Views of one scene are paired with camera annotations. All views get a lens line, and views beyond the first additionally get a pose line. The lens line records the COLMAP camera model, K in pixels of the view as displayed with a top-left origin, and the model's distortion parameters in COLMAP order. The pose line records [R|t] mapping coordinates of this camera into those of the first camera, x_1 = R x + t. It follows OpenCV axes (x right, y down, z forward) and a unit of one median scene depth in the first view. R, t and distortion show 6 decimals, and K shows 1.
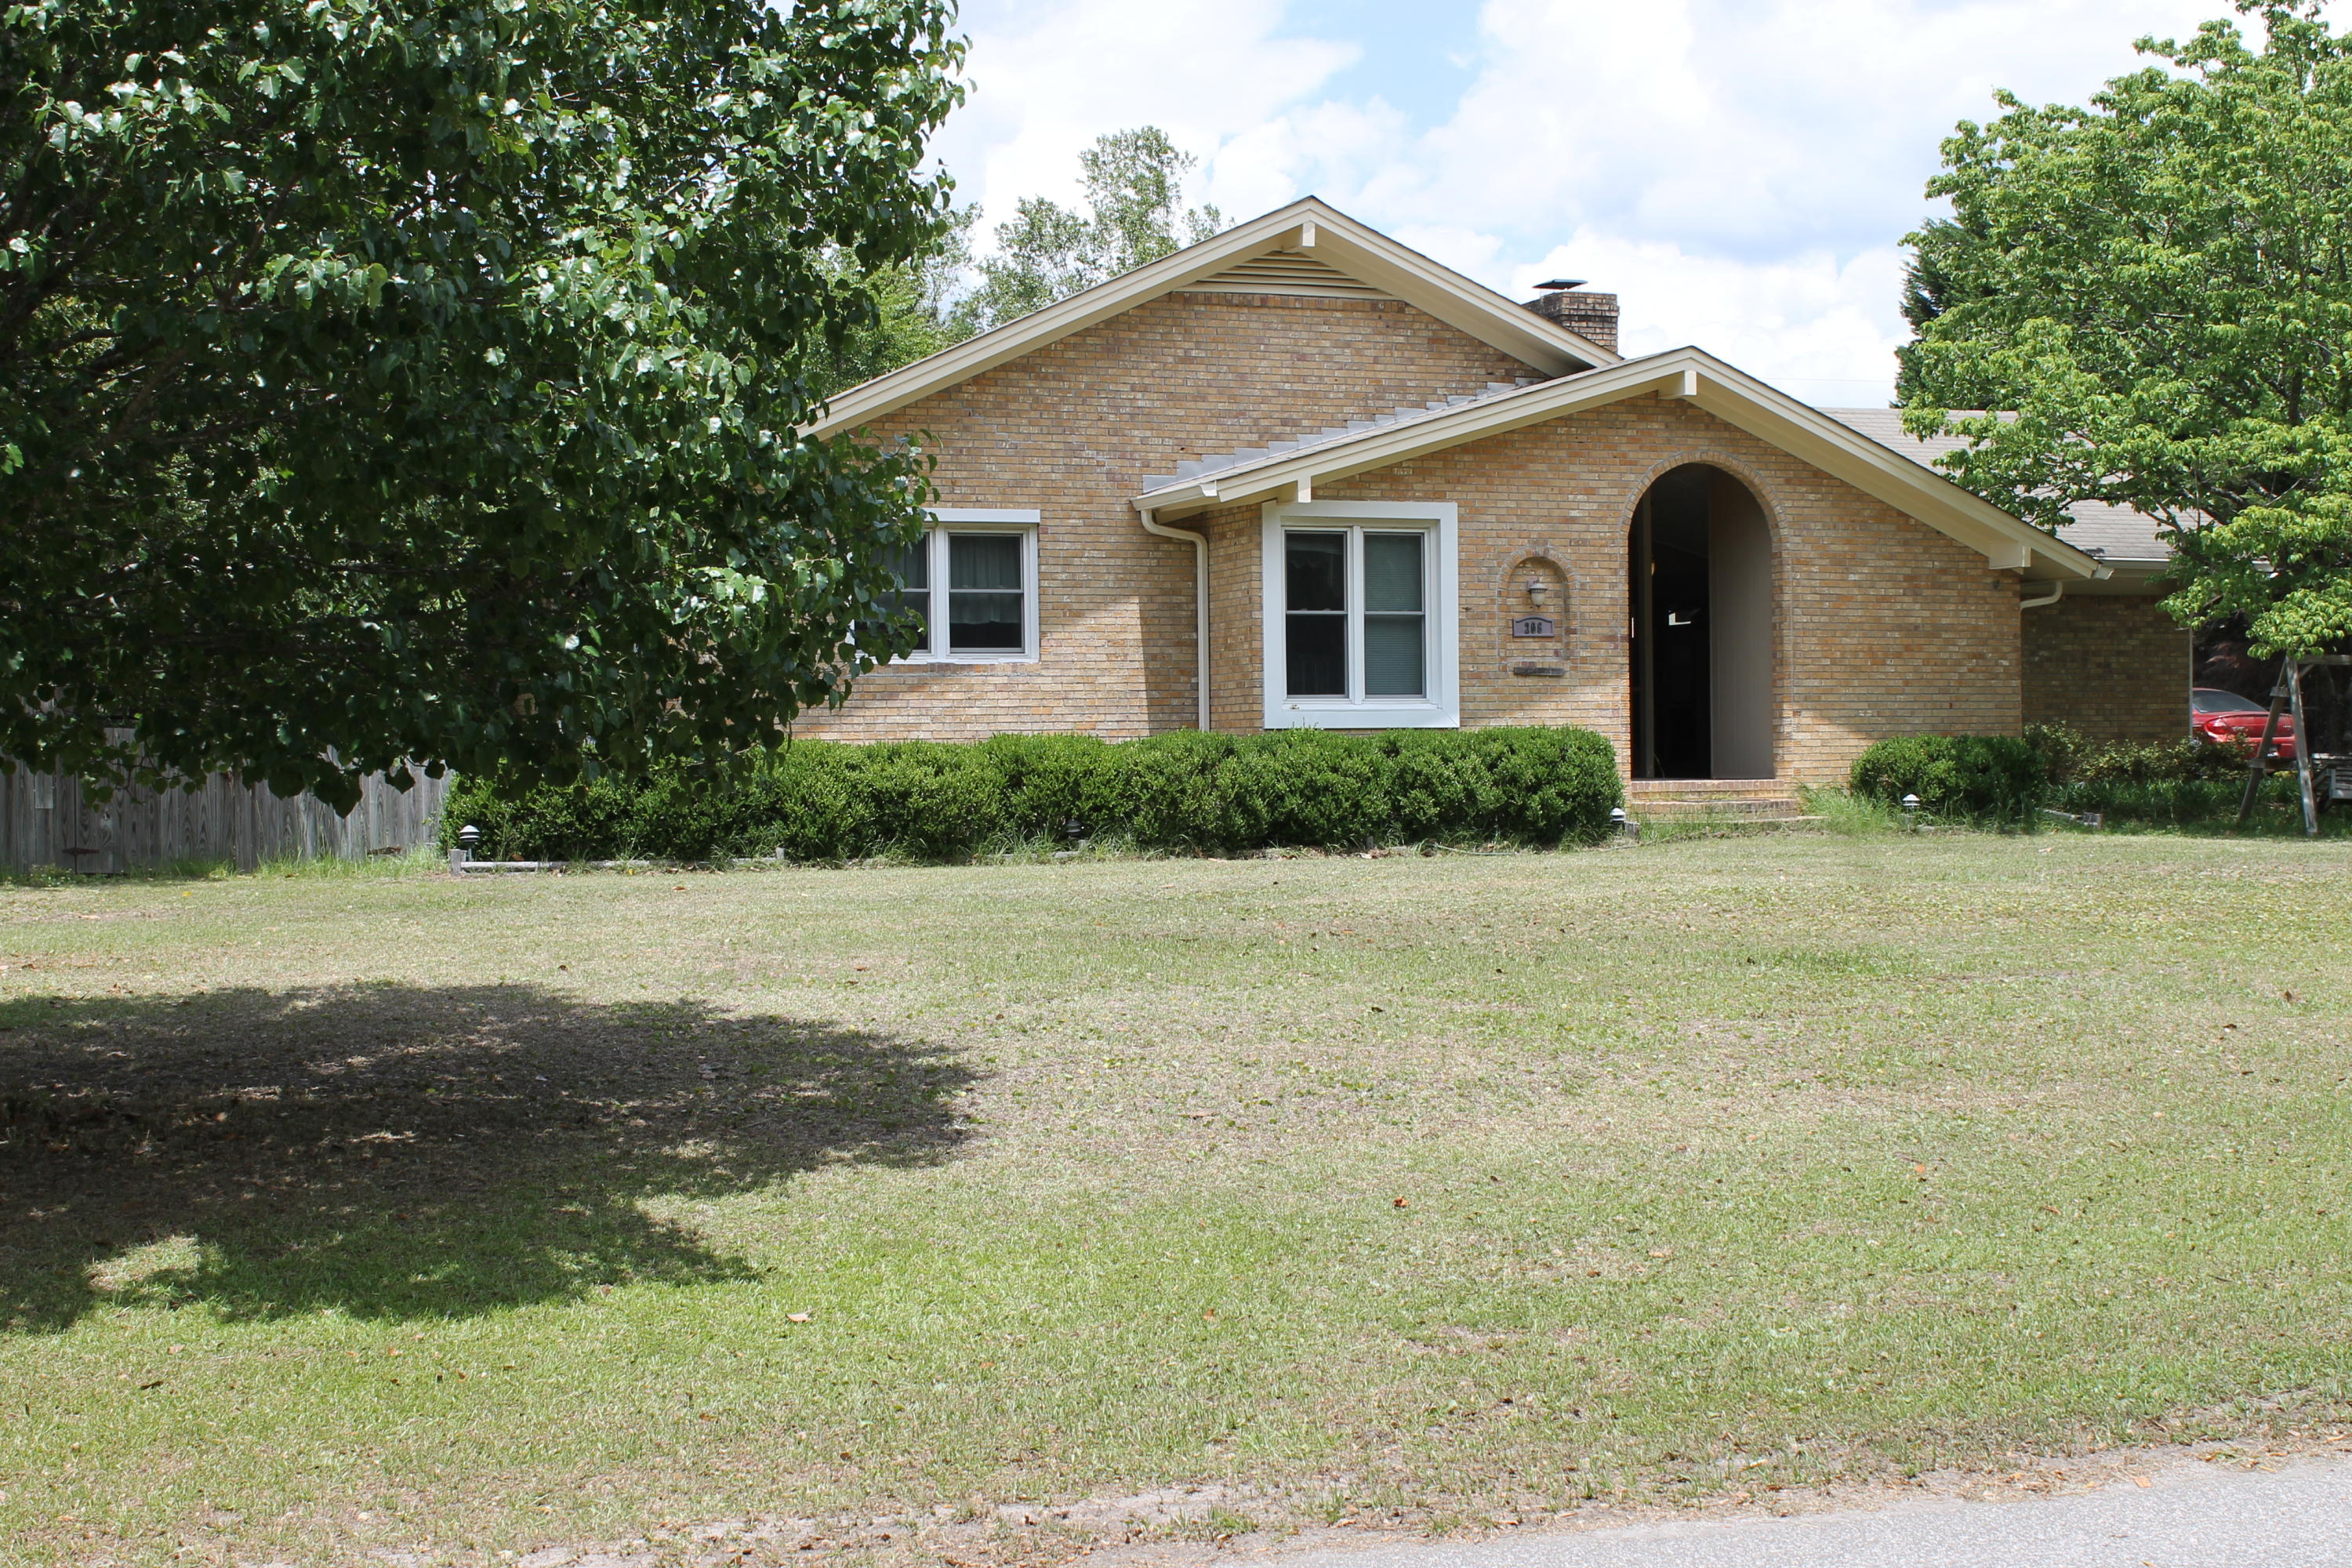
lens RADIAL K [[3122.7, 0, 1176.0], [0, 3122.7, 784.0], [0, 0, 1]] dist [-0.078041, 0.011602]
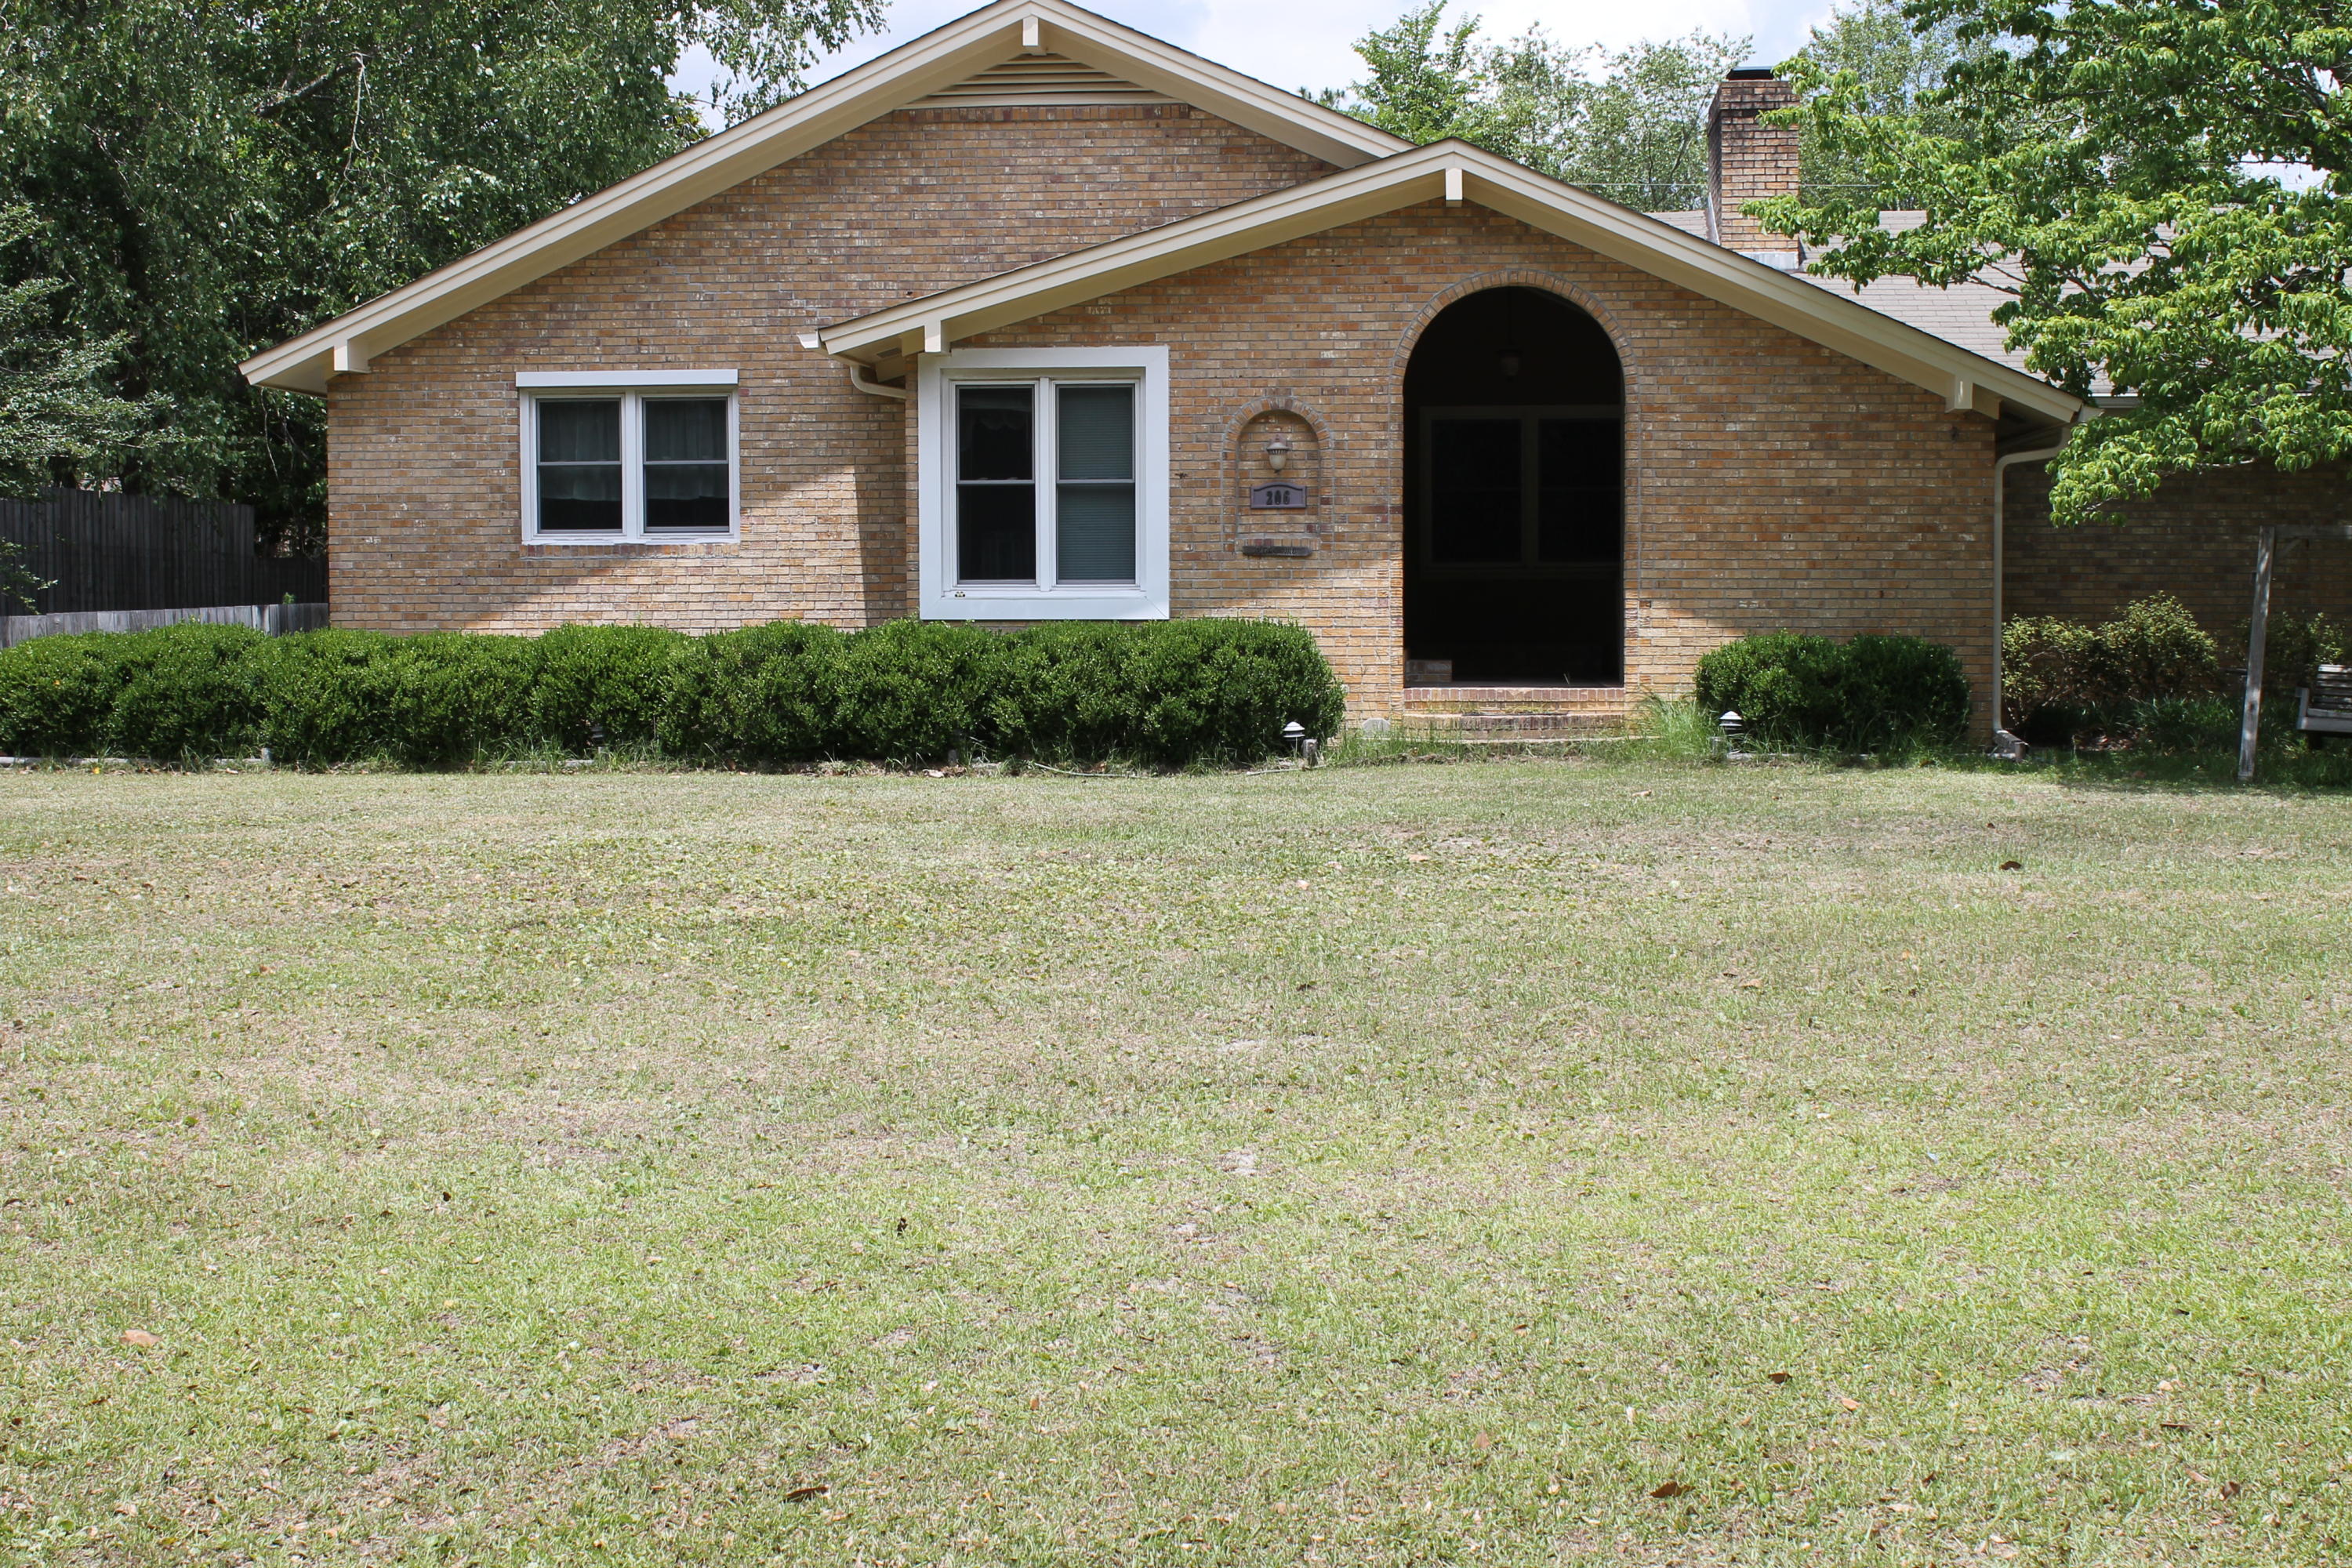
lens RADIAL K [[3122.7, 0, 1176.0], [0, 3122.7, 784.0], [0, 0, 1]] dist [-0.078041, 0.011602]
pose [[0.903673, 0.029970, -0.427173, 0.444308], [-0.011728, 0.998906, 0.045272, -0.011987], [0.428062, -0.035901, 0.903036, 0.252453]]
